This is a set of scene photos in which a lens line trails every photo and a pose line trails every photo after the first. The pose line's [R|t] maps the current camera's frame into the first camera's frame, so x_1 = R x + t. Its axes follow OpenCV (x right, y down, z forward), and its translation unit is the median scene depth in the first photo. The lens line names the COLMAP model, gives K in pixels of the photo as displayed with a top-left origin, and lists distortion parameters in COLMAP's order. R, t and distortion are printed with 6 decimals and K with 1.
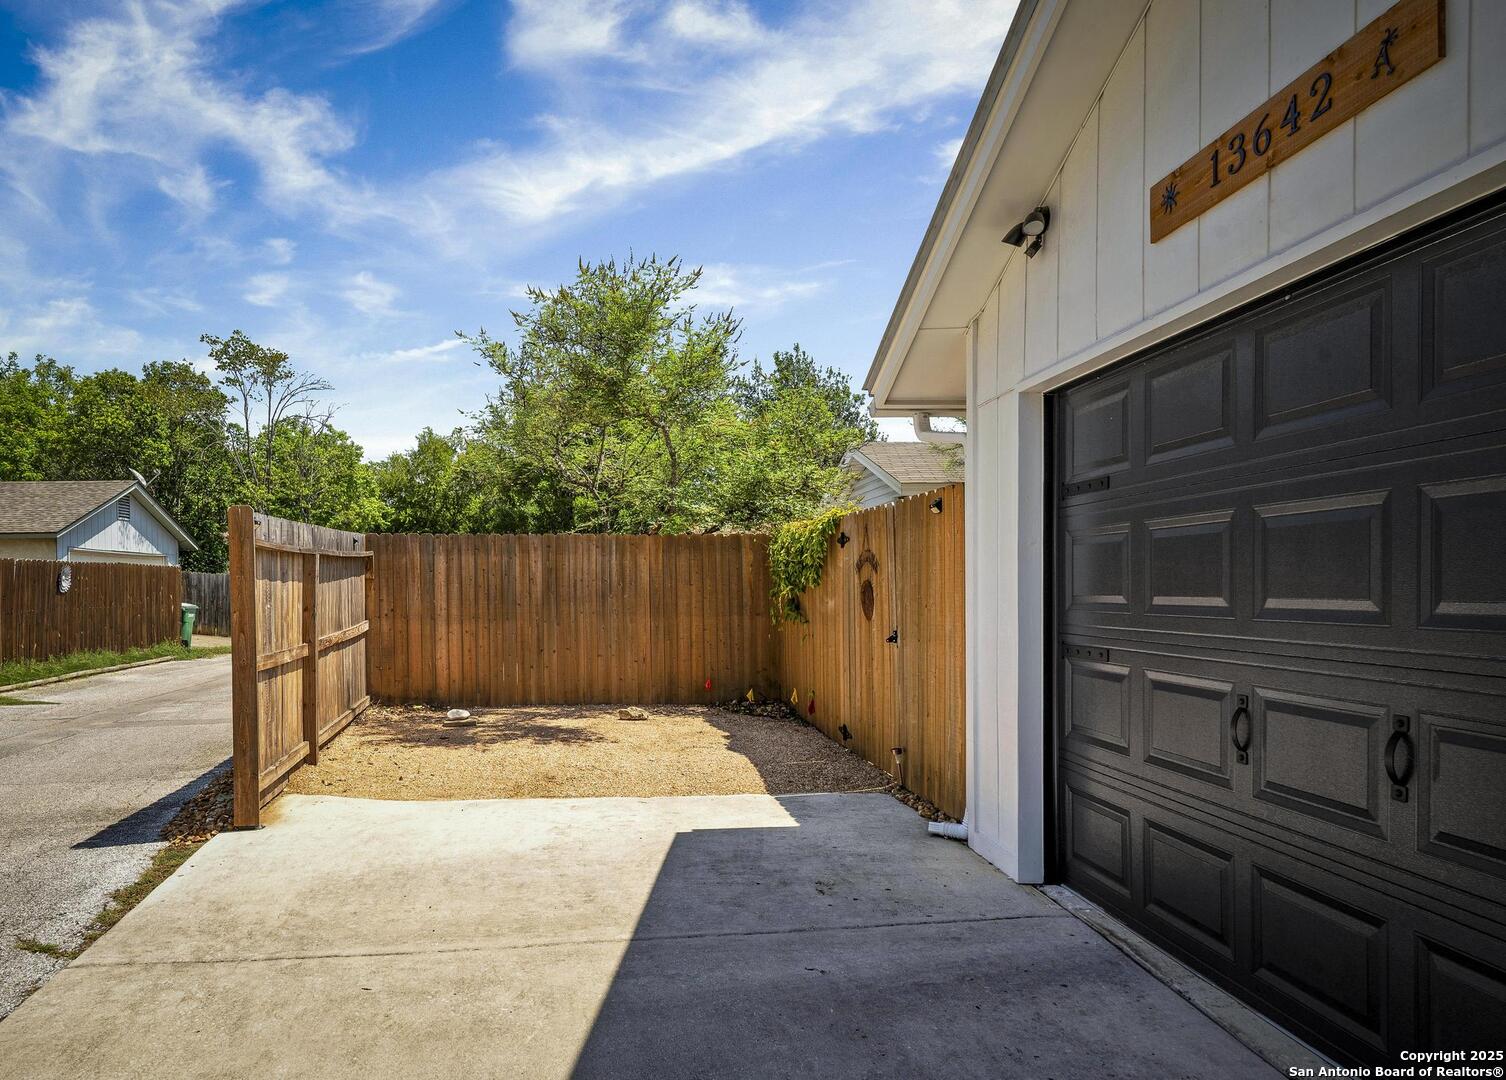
lens RADIAL K [[921.2, 0, 753.9], [0, 921.2, 564.3], [0, 0, 1]] dist [-0.000182, -0.000237]
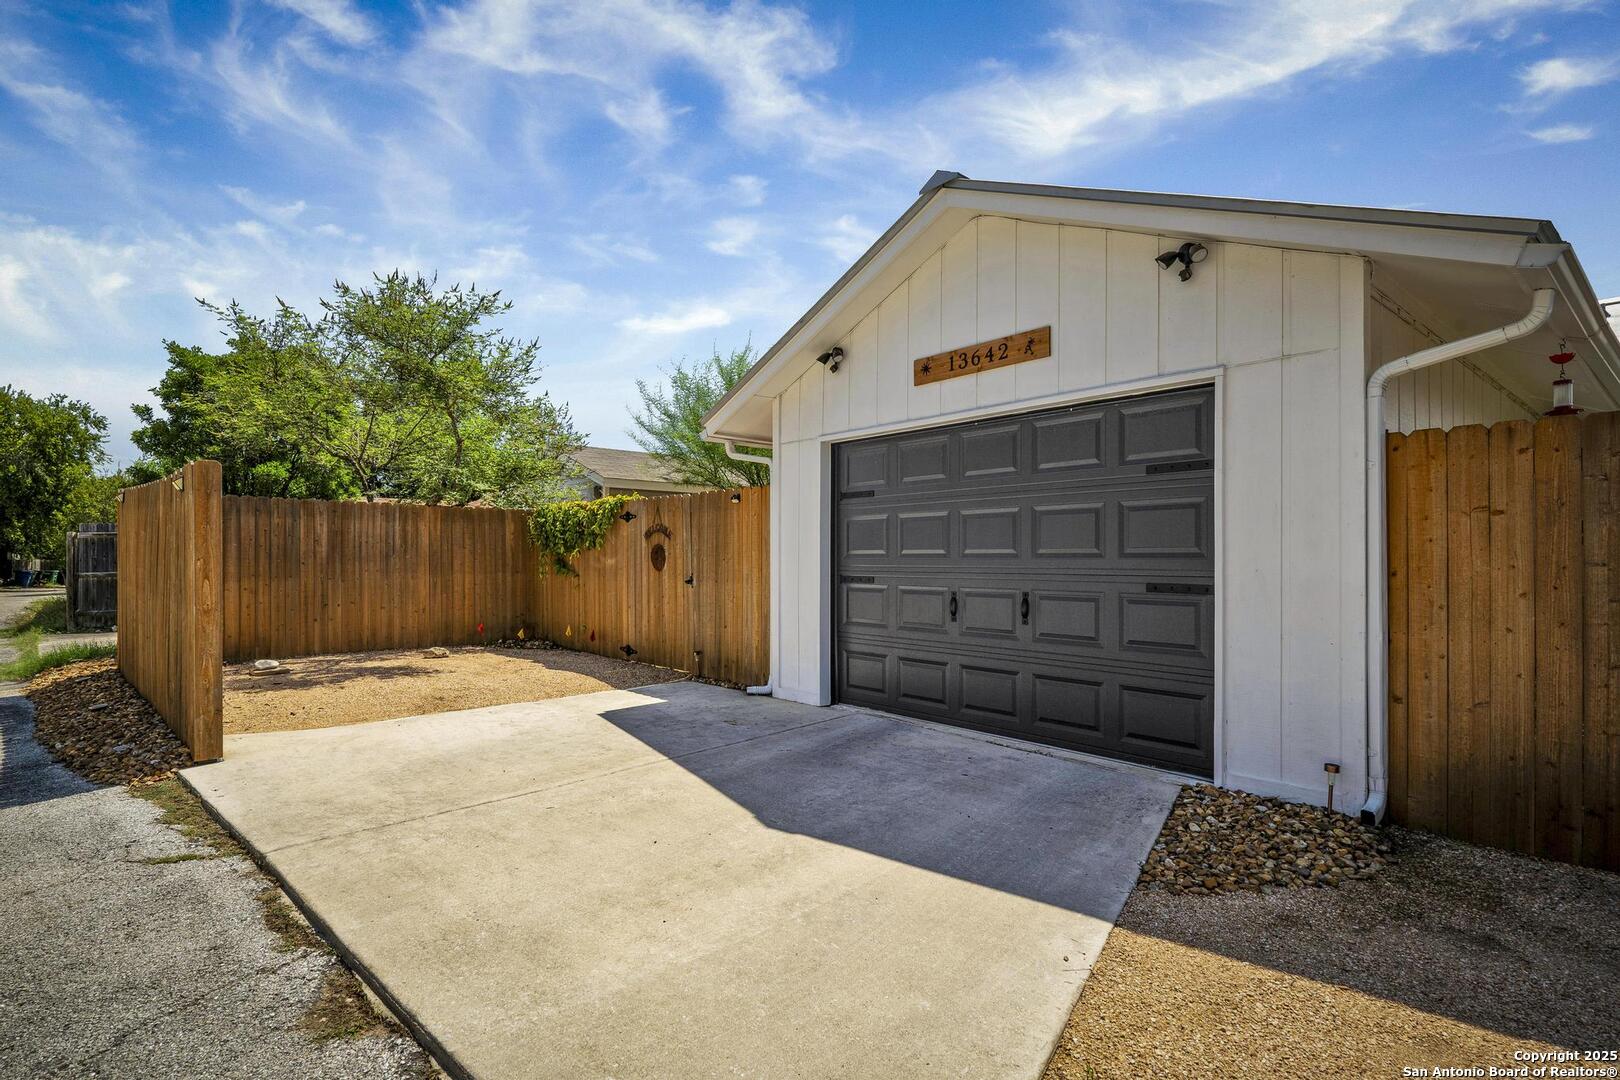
lens RADIAL K [[791.7, 0, 809.1], [0, 791.7, 514.7], [0, 0, 1]] dist [-0.001868, -0.000399]
pose [[0.754071, 0.044642, 0.655274, -0.539800], [-0.017128, 0.998685, -0.048327, 0.027320], [-0.656569, 0.025218, 0.753844, -0.131876]]
